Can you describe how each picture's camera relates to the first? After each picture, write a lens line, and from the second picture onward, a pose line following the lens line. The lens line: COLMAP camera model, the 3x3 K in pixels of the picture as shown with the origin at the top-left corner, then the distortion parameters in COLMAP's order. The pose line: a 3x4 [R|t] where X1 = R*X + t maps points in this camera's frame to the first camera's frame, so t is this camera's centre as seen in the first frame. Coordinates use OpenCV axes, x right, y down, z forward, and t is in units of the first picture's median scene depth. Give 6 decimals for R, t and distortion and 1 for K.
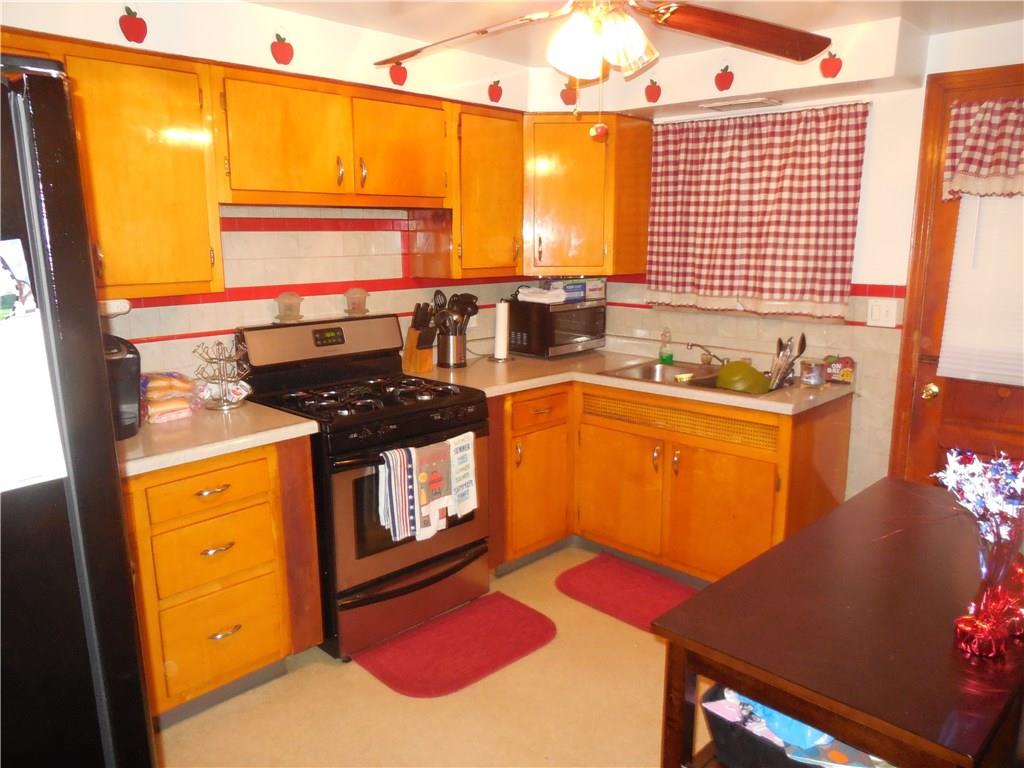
lens RADIAL K [[753.9, 0, 512.0], [0, 753.9, 384.0], [0, 0, 1]] dist [-0.062017, 0.055745]
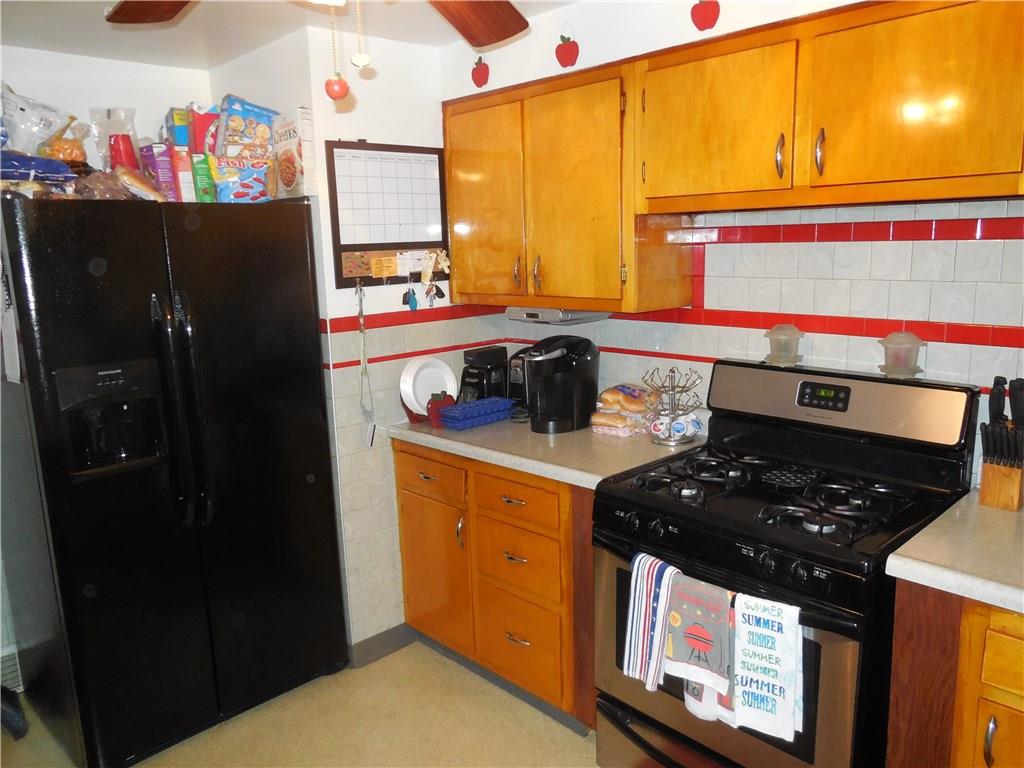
lens RADIAL K [[753.9, 0, 512.0], [0, 753.9, 384.0], [0, 0, 1]] dist [-0.062017, 0.055745]
pose [[-0.048212, 0.187752, -0.981033, 0.468667], [-0.169352, 0.966418, 0.193278, -0.168832], [0.984376, 0.175458, -0.014797, 0.782221]]
